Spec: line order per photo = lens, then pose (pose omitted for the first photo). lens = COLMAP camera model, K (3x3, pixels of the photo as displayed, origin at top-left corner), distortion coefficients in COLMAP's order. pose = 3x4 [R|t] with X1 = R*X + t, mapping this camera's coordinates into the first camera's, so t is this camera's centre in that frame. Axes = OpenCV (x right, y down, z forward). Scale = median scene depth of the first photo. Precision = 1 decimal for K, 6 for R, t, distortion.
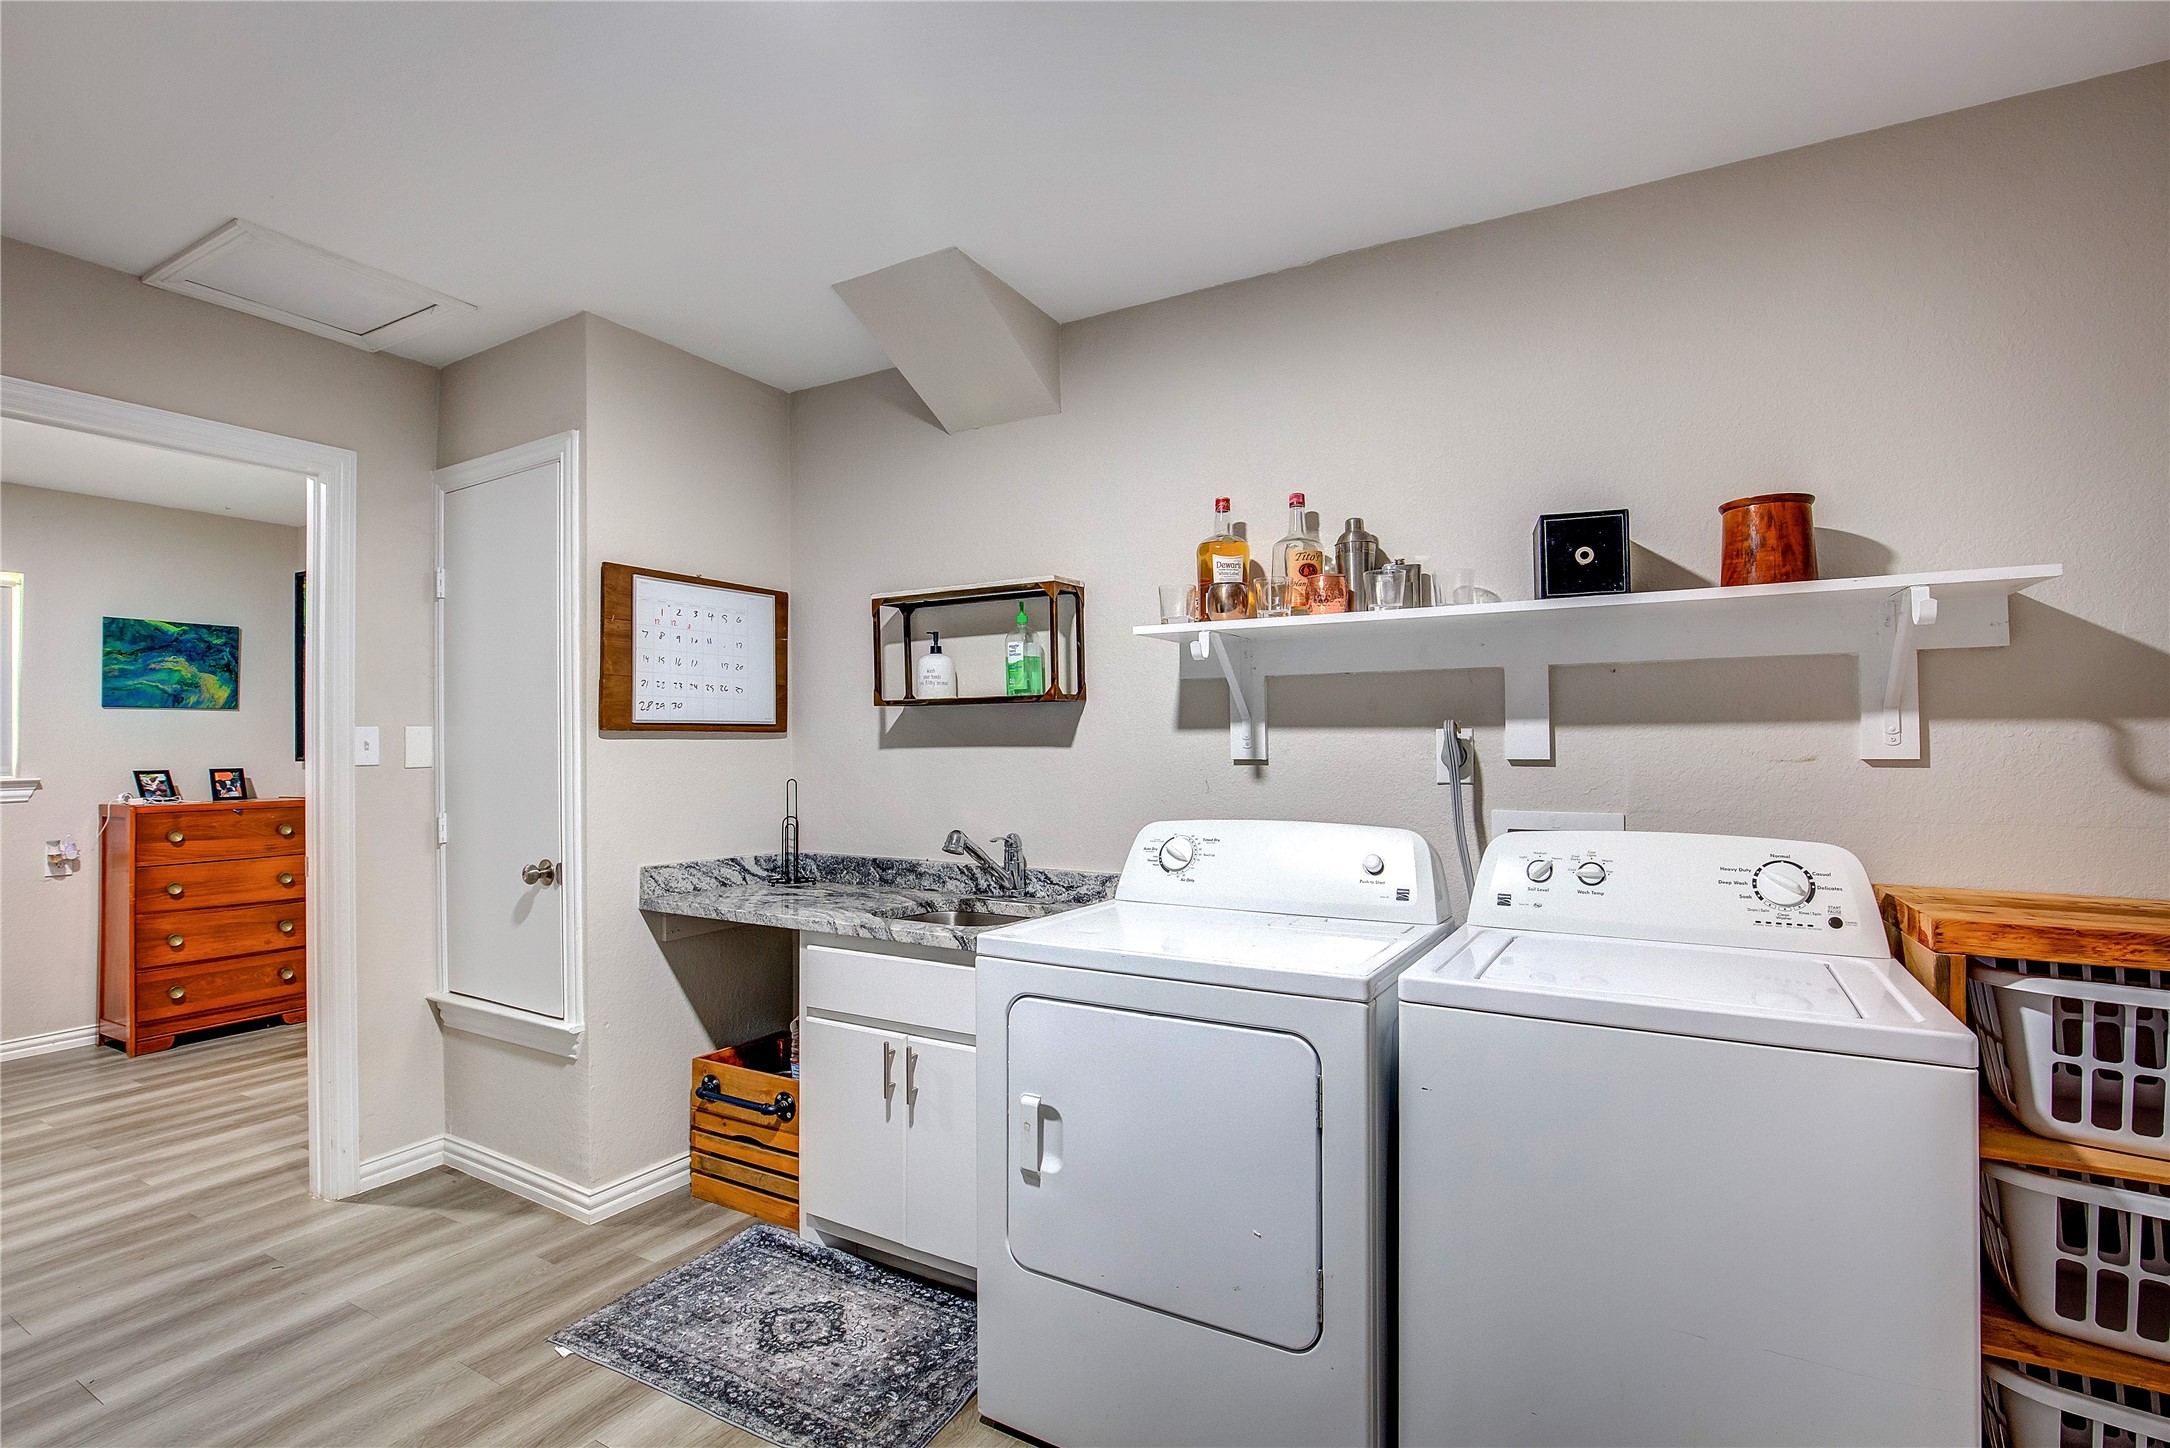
lens RADIAL K [[999.1, 0, 1088.7], [0, 999.1, 720.2], [0, 0, 1]] dist [-0.027139, 0.000954]
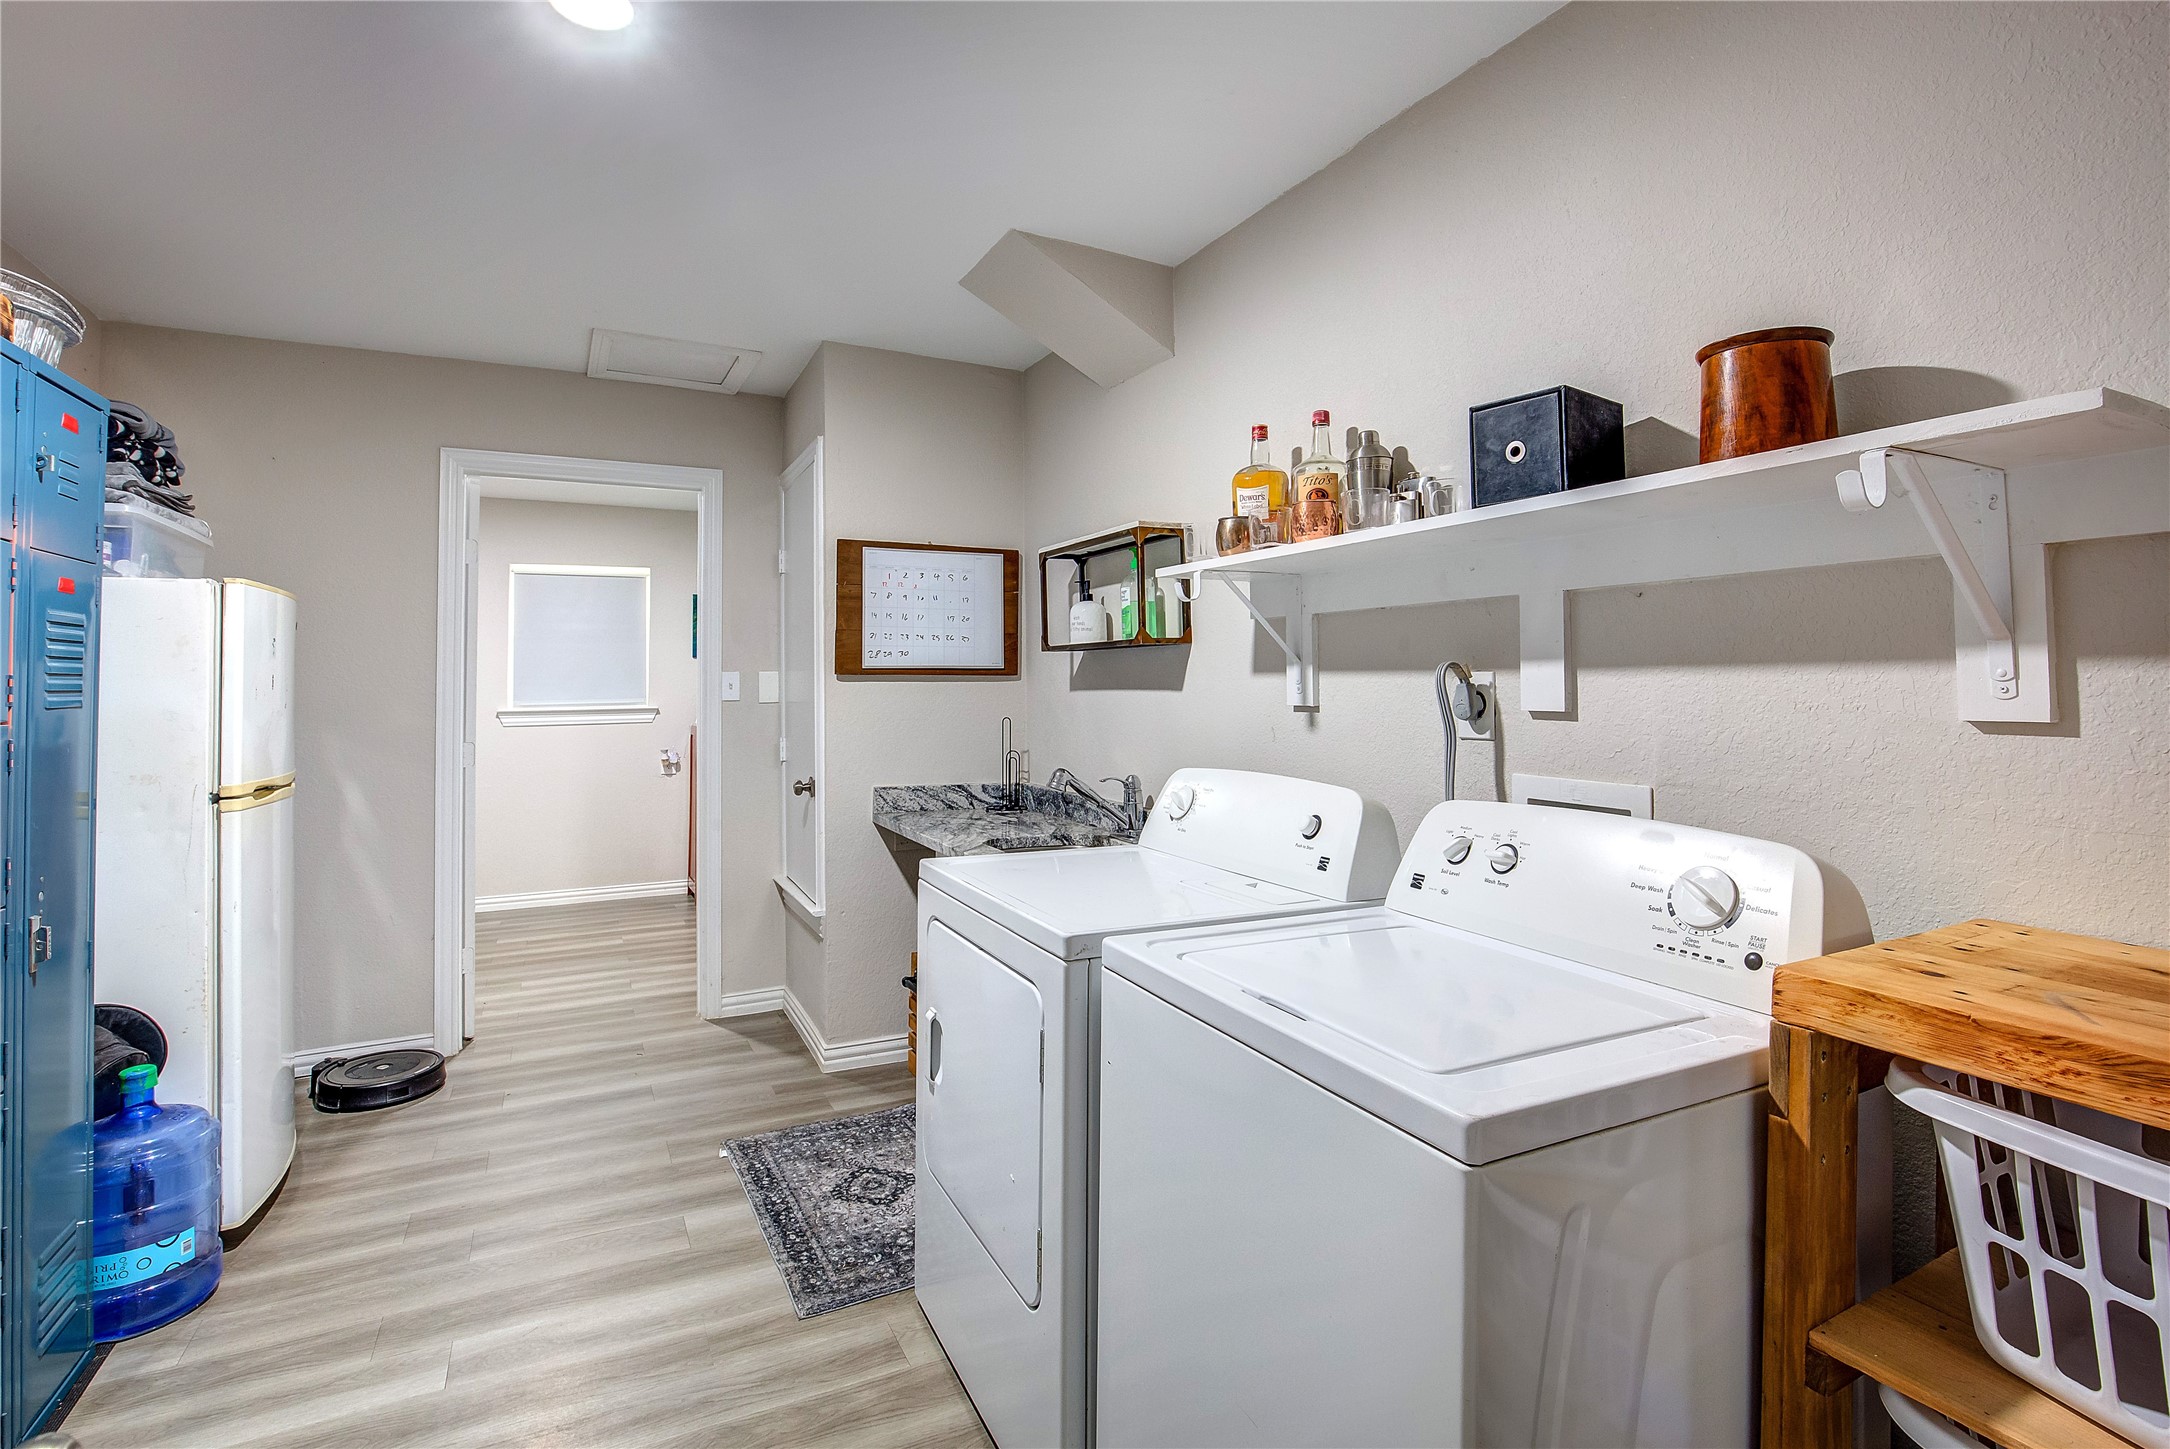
lens RADIAL K [[1024.8, 0, 1085.3], [0, 1024.8, 645.8], [0, 0, 1]] dist [-0.020026, -0.000302]
pose [[0.835258, -0.017075, -0.549594, 0.491798], [0.010488, 0.999831, -0.015124, -0.003418], [0.549759, 0.006869, 0.835295, 0.104684]]
